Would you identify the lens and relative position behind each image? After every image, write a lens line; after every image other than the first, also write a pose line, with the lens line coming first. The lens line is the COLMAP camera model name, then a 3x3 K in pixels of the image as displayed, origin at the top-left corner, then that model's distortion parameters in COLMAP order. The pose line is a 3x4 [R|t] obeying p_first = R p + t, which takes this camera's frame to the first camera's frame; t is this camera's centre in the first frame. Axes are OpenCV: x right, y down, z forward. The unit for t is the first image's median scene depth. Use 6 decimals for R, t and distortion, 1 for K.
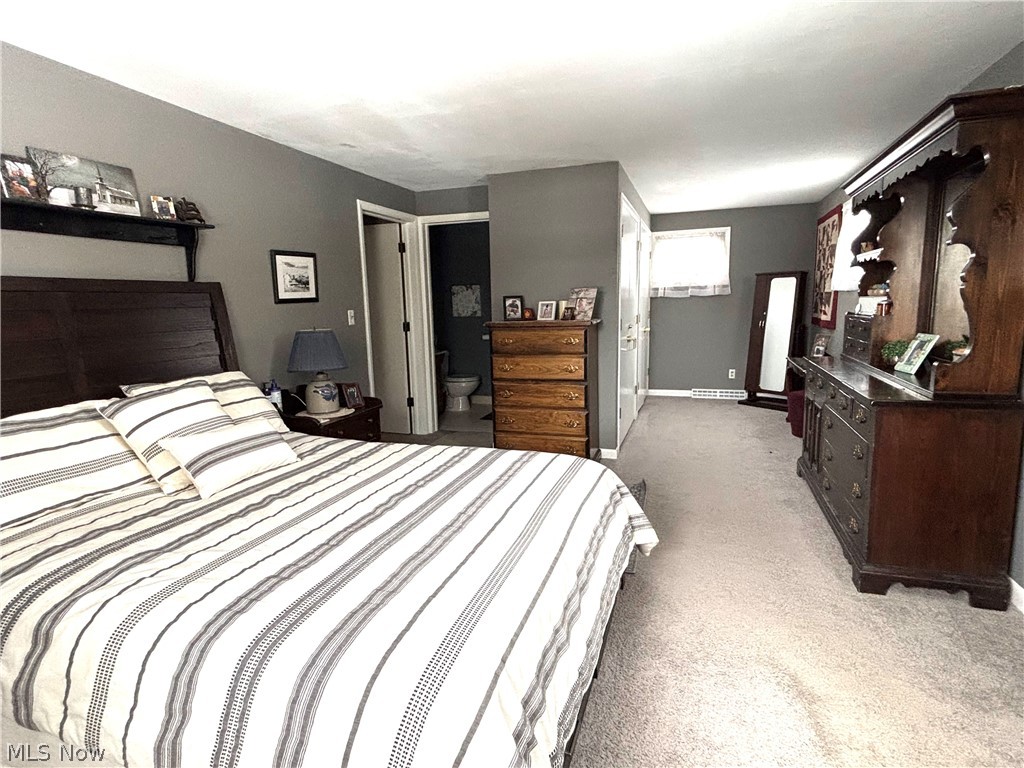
lens RADIAL K [[512.1, 0, 512.0], [0, 512.1, 378.5], [0, 0, 1]] dist [0.001795, -0.000085]
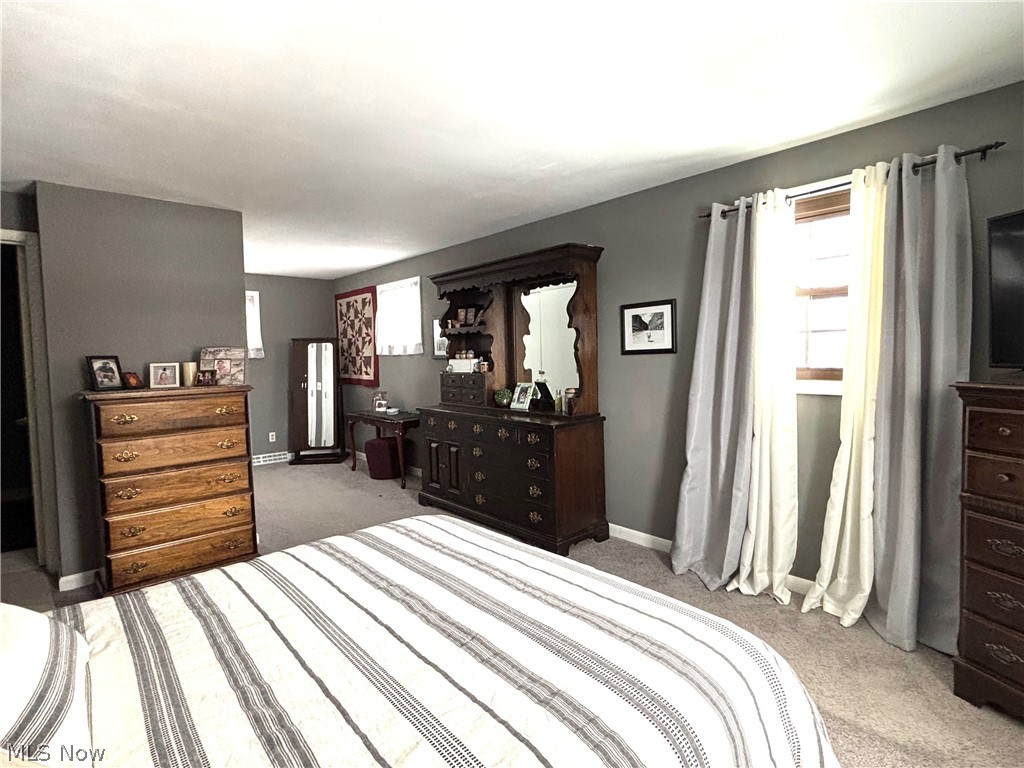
lens RADIAL K [[512.1, 0, 511.8], [0, 512.1, 385.0], [0, 0, 1]] dist [0.001795, -0.000085]
pose [[0.483407, -0.037753, 0.874581, -0.347053], [0.136805, 0.990052, -0.032879, -0.020951], [-0.864640, 0.135541, 0.483763, 0.175314]]
